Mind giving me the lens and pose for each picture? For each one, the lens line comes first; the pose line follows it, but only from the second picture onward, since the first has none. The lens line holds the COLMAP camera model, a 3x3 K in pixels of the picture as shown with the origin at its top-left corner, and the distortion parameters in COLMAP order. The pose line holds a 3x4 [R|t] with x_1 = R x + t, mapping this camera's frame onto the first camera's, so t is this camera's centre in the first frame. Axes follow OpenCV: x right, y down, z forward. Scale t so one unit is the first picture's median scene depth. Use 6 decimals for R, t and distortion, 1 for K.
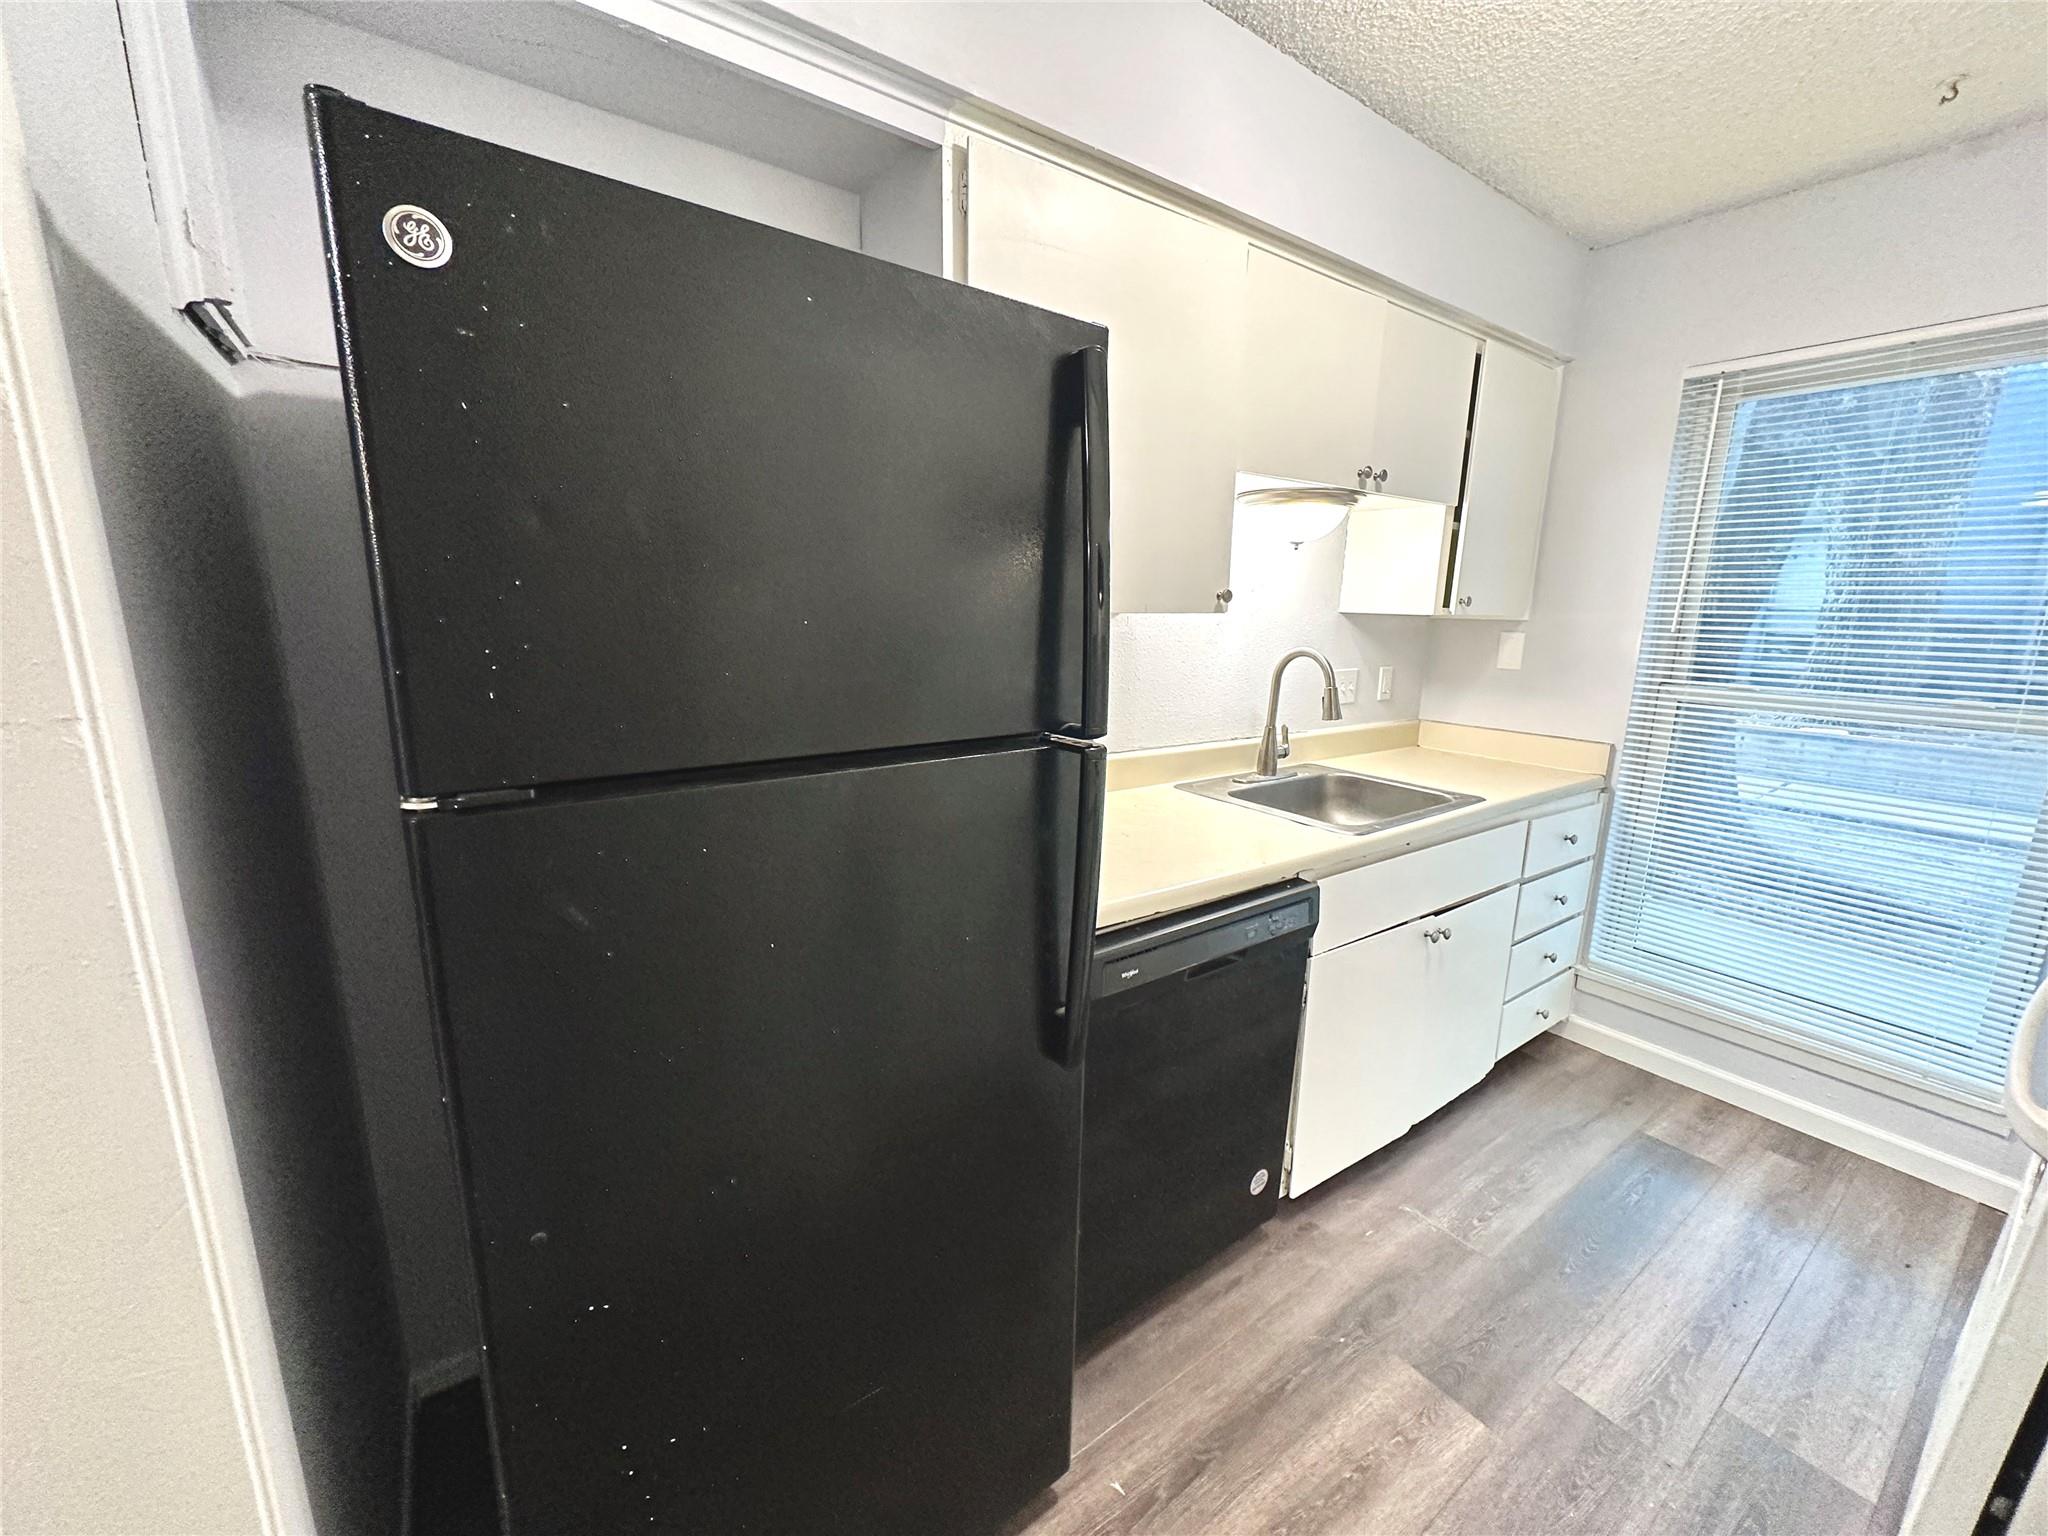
lens RADIAL K [[814.5, 0, 1024.0], [0, 814.5, 769.9], [0, 0, 1]] dist [-0.001719, 0.000525]
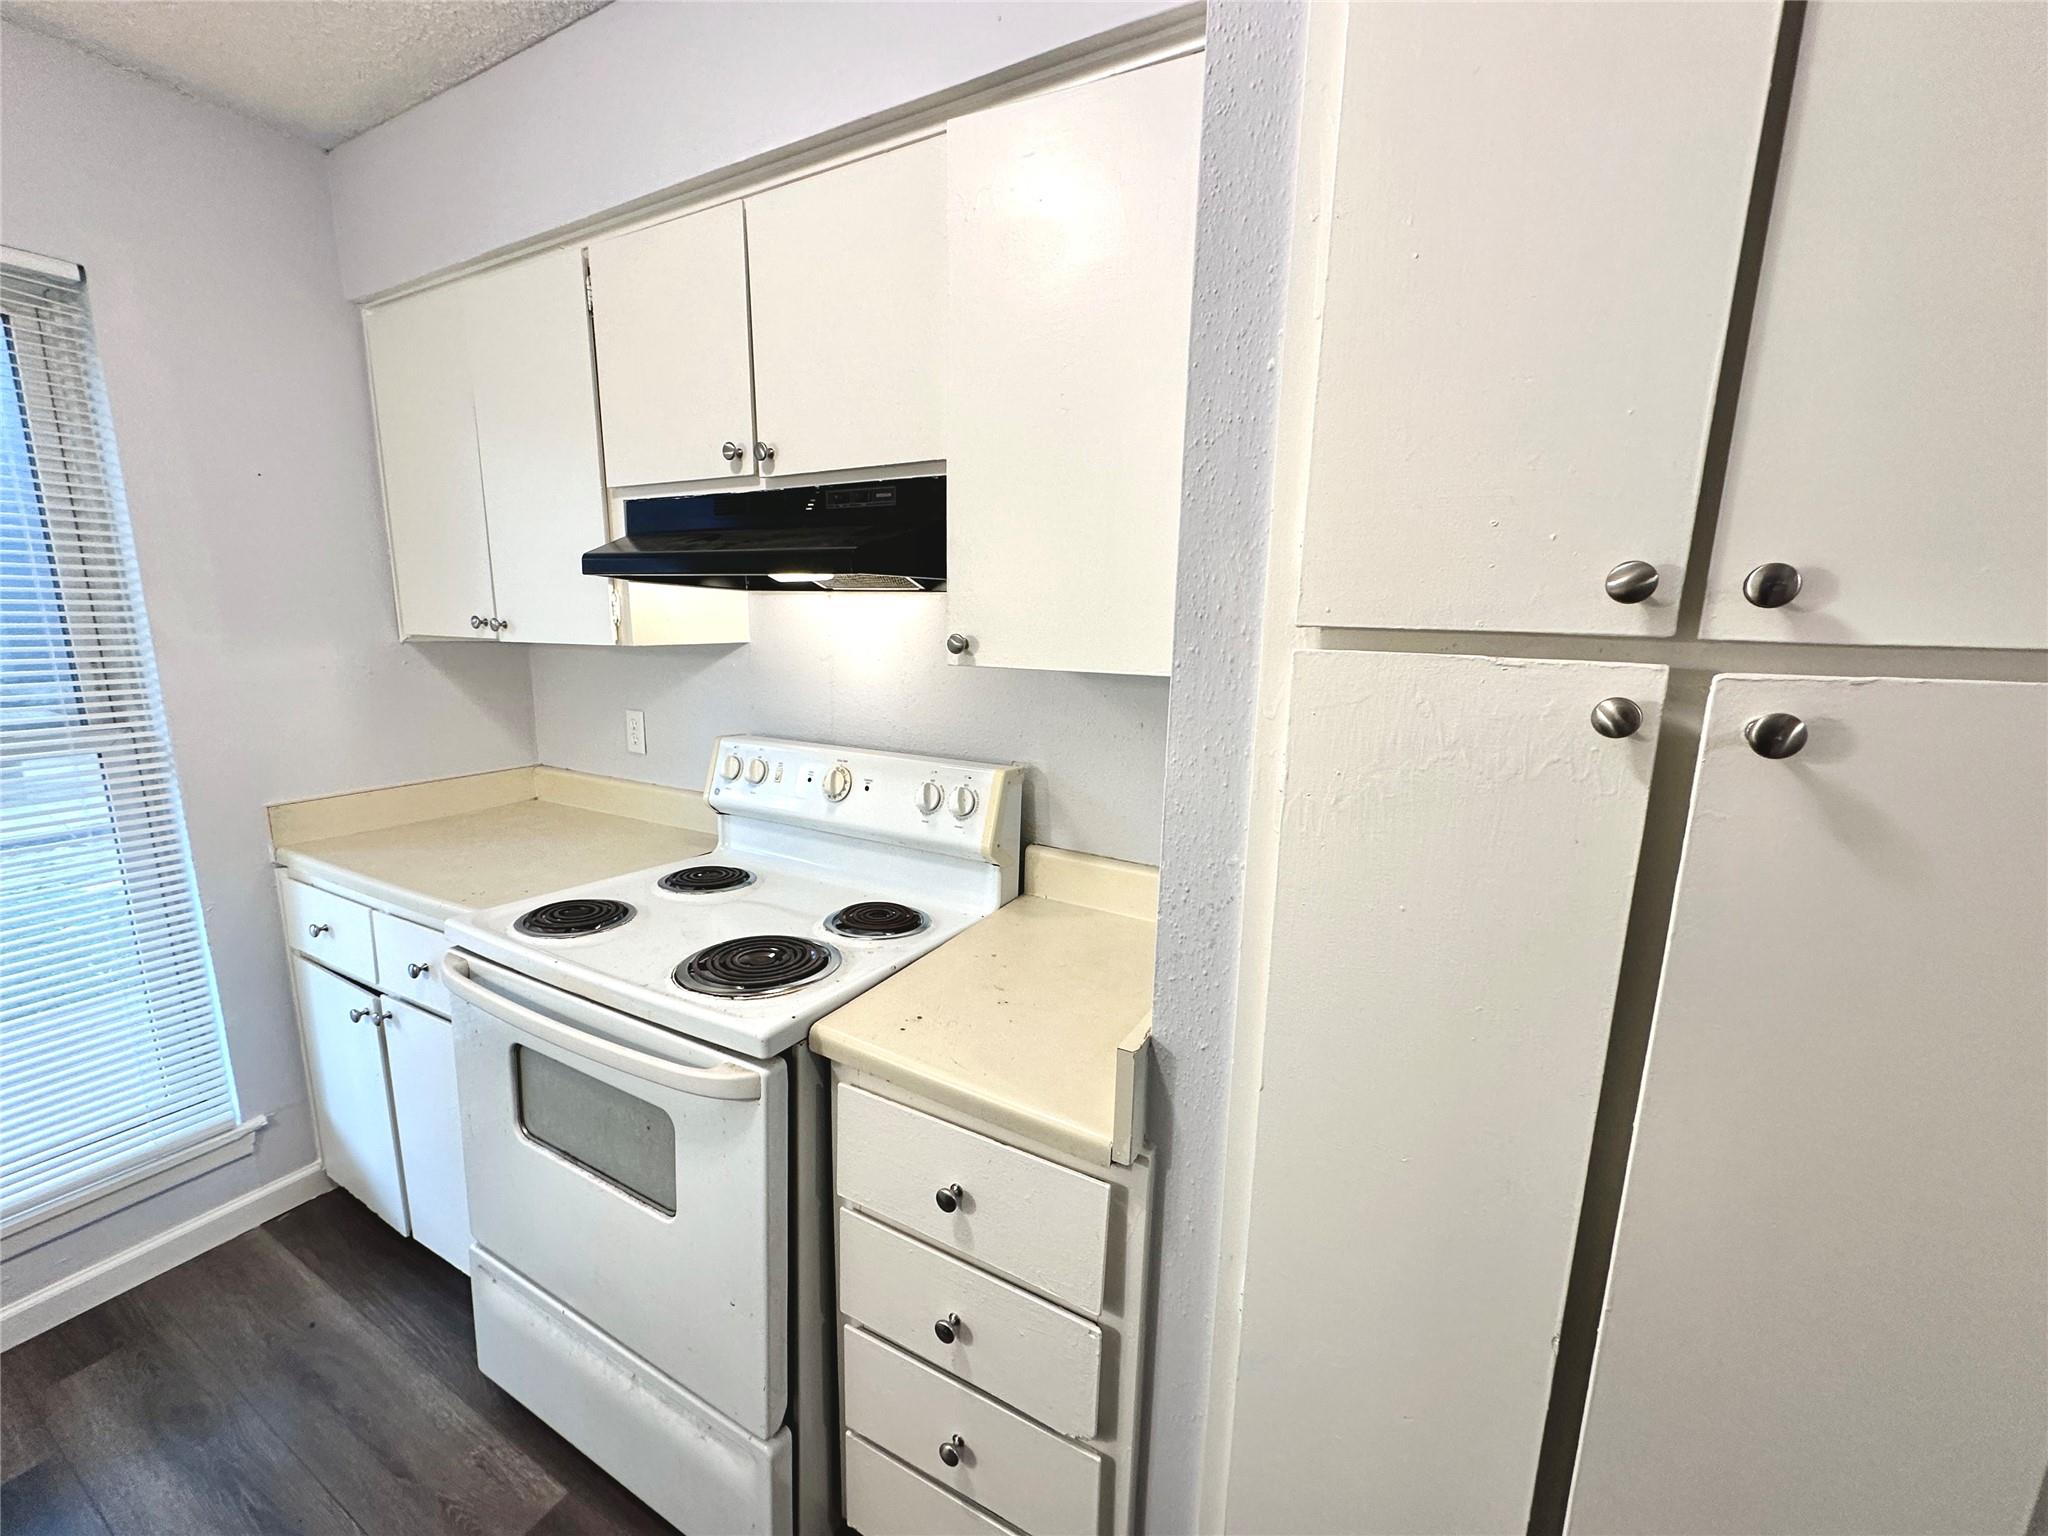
lens RADIAL K [[814.5, 0, 1025.2], [0, 814.5, 767.8], [0, 0, 1]] dist [-0.001719, 0.000525]
pose [[-0.427850, -0.200049, 0.881434, 0.042082], [0.154906, 0.944541, 0.289563, -0.127064], [-0.890477, 0.260429, -0.373133, 0.425301]]
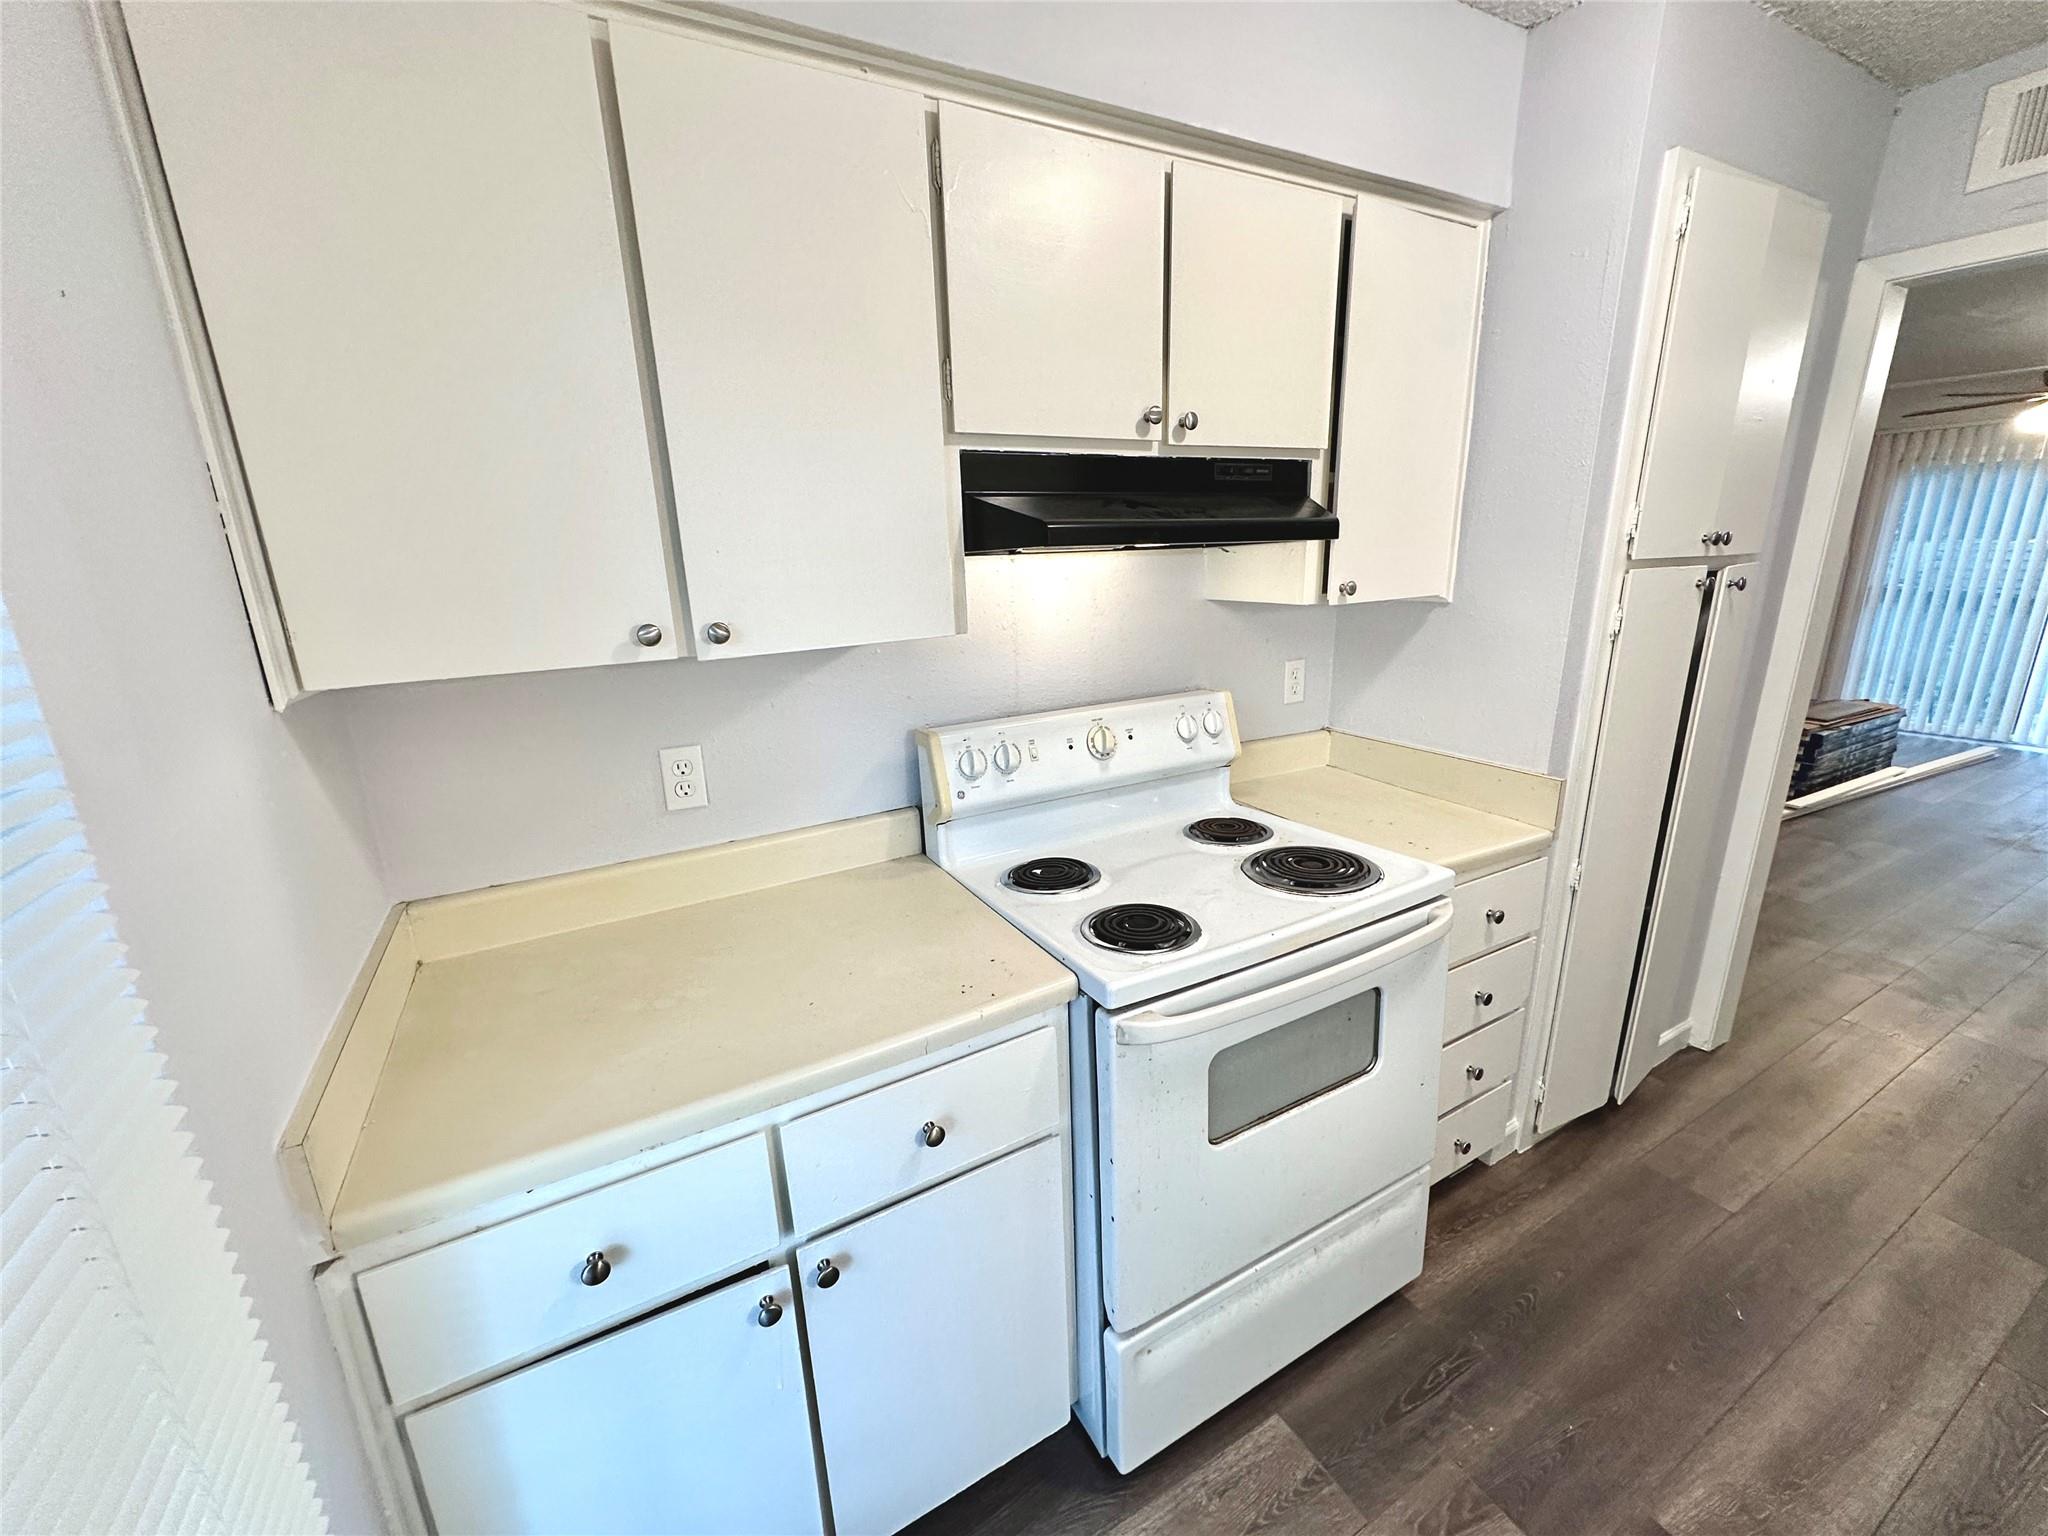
lens RADIAL K [[814.5, 0, 1028.8], [0, 814.5, 767.2], [0, 0, 1]] dist [-0.001719, 0.000525]
pose [[-0.993127, -0.027346, 0.113804, 0.871405], [0.027683, 0.889856, 0.455401, -0.278274], [-0.113722, 0.455421, -0.882983, 1.102773]]
